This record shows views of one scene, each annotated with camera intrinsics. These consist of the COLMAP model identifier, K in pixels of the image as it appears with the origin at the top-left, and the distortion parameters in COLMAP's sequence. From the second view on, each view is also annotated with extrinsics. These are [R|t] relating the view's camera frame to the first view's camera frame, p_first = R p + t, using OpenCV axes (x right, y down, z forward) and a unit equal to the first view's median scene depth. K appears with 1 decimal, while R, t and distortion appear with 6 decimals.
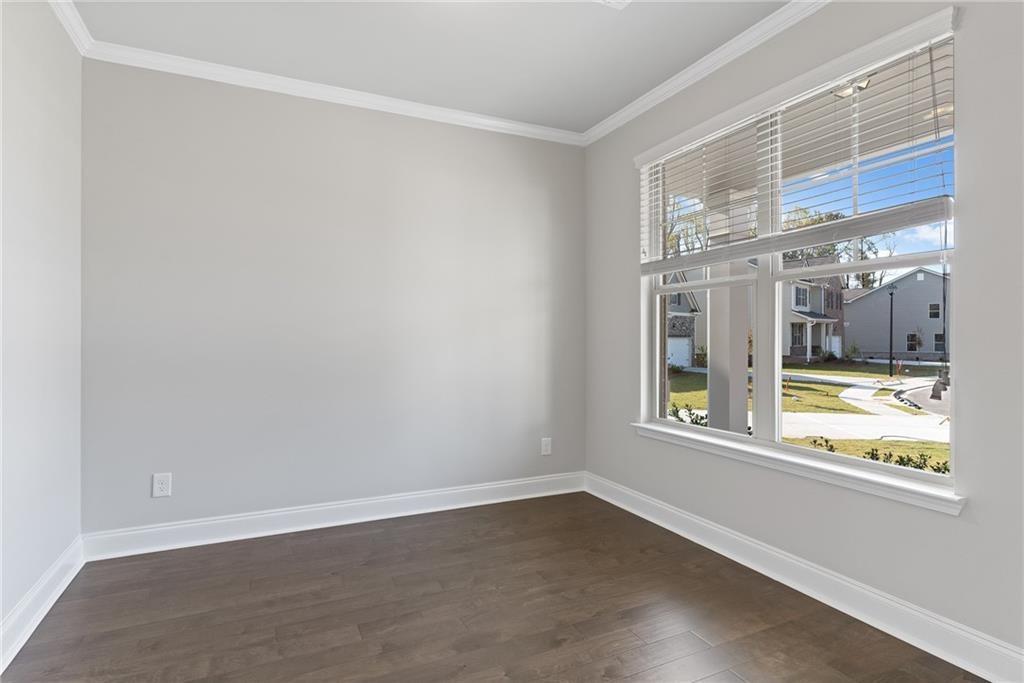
lens RADIAL K [[527.6, 0, 512.9], [0, 527.6, 342.5], [0, 0, 1]] dist [-0.001598, 0.000744]
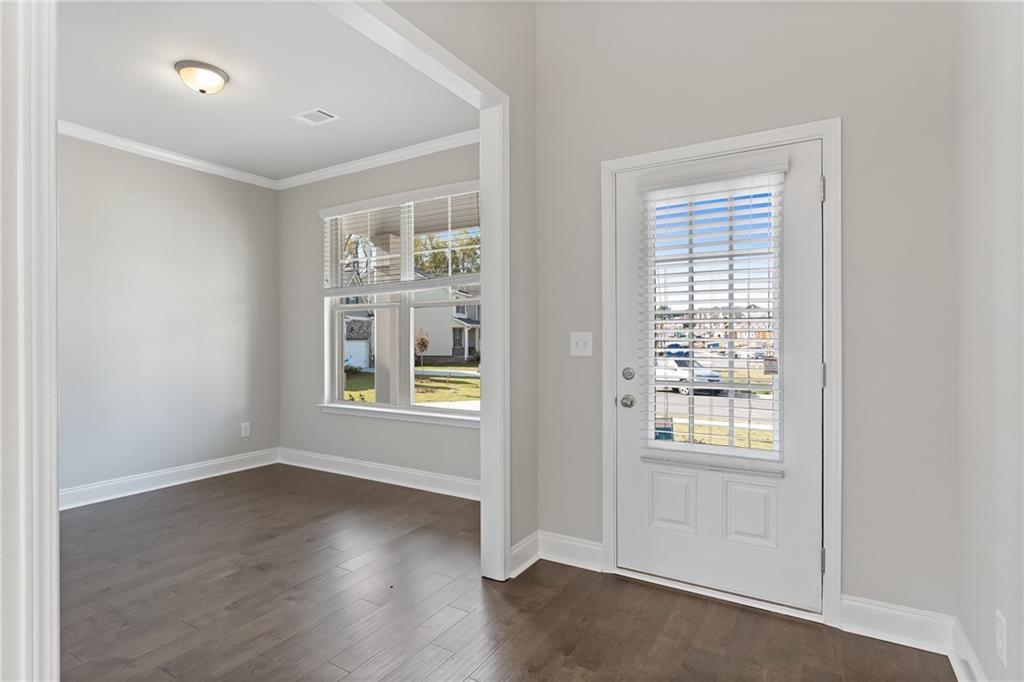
lens RADIAL K [[527.6, 0, 512.9], [0, 527.6, 342.0], [0, 0, 1]] dist [-0.001598, 0.000744]
pose [[0.830858, -0.002141, 0.556480, -0.086962], [0.005271, 0.999978, -0.004023, 0.000037], [-0.556459, 0.006276, 0.830851, -0.315277]]
